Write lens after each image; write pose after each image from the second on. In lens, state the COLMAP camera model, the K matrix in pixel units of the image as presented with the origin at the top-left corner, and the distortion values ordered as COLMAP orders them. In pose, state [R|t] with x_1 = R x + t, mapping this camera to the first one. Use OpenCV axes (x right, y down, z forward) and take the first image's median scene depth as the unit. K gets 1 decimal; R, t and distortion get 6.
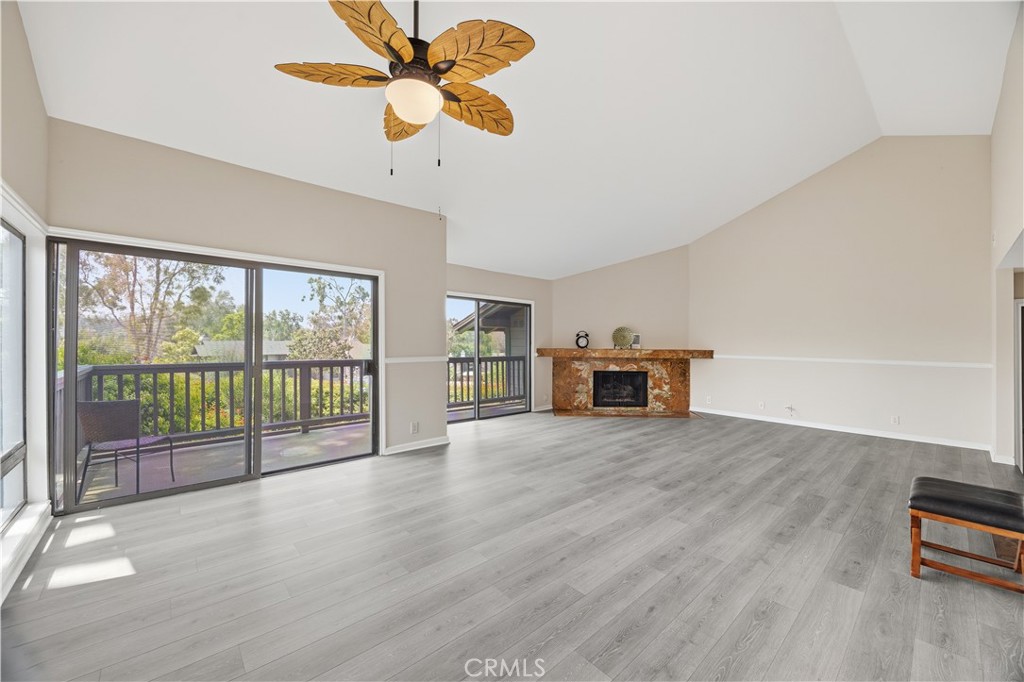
lens RADIAL K [[394.1, 0, 512.6], [0, 394.1, 342.2], [0, 0, 1]] dist [-0.005484, 0.000030]
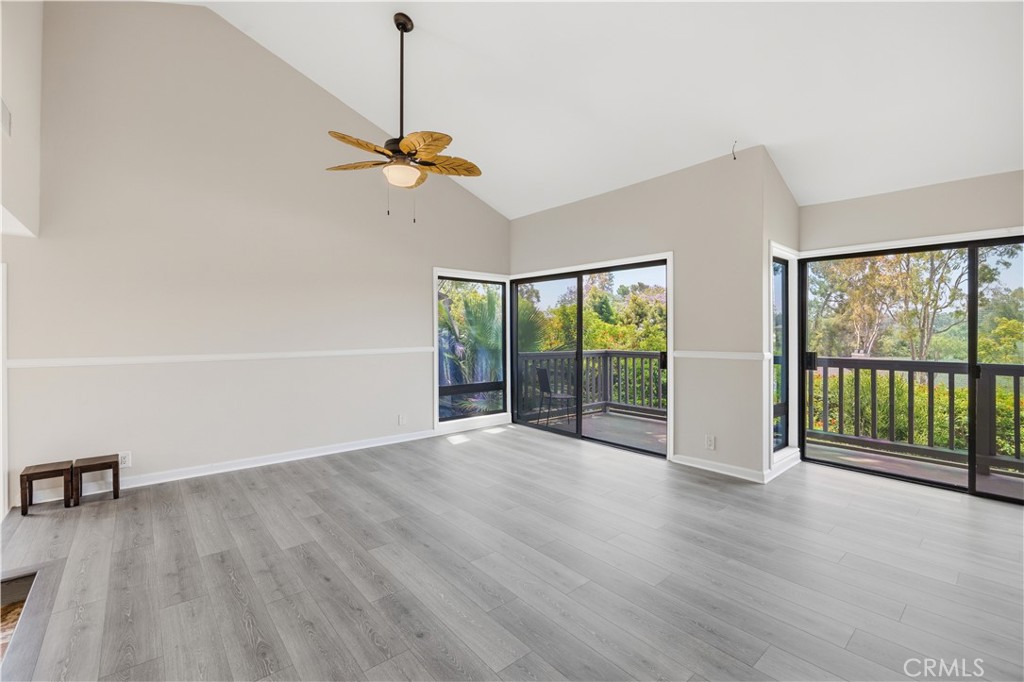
lens RADIAL K [[442.4, 0, 508.6], [0, 442.4, 332.6], [0, 0, 1]] dist [-0.020925, 0.002136]
pose [[-0.030230, -0.009411, -0.999499, 0.686555], [-0.003640, 0.999950, -0.009305, 0.010958], [0.999536, 0.003357, -0.030263, 0.685385]]
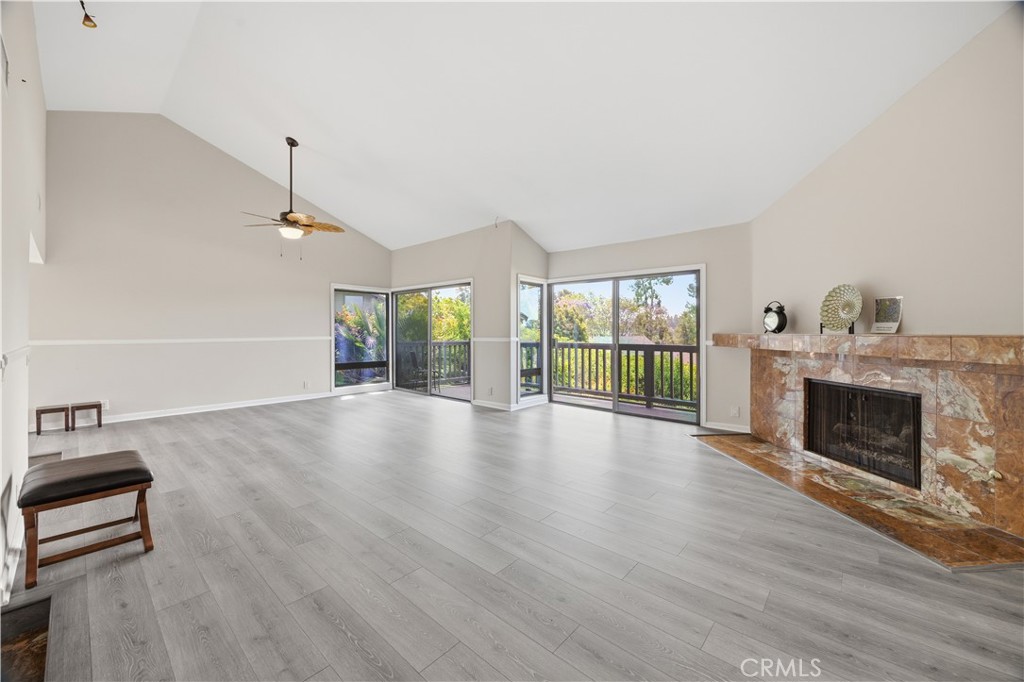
lens RADIAL K [[394.1, 0, 510.6], [0, 394.1, 332.6], [0, 0, 1]] dist [-0.005484, 0.000030]
pose [[0.107671, -0.007472, -0.994158, 1.175645], [-0.003765, 0.999962, -0.007924, 0.035107], [0.994179, 0.004596, 0.107639, 1.011952]]
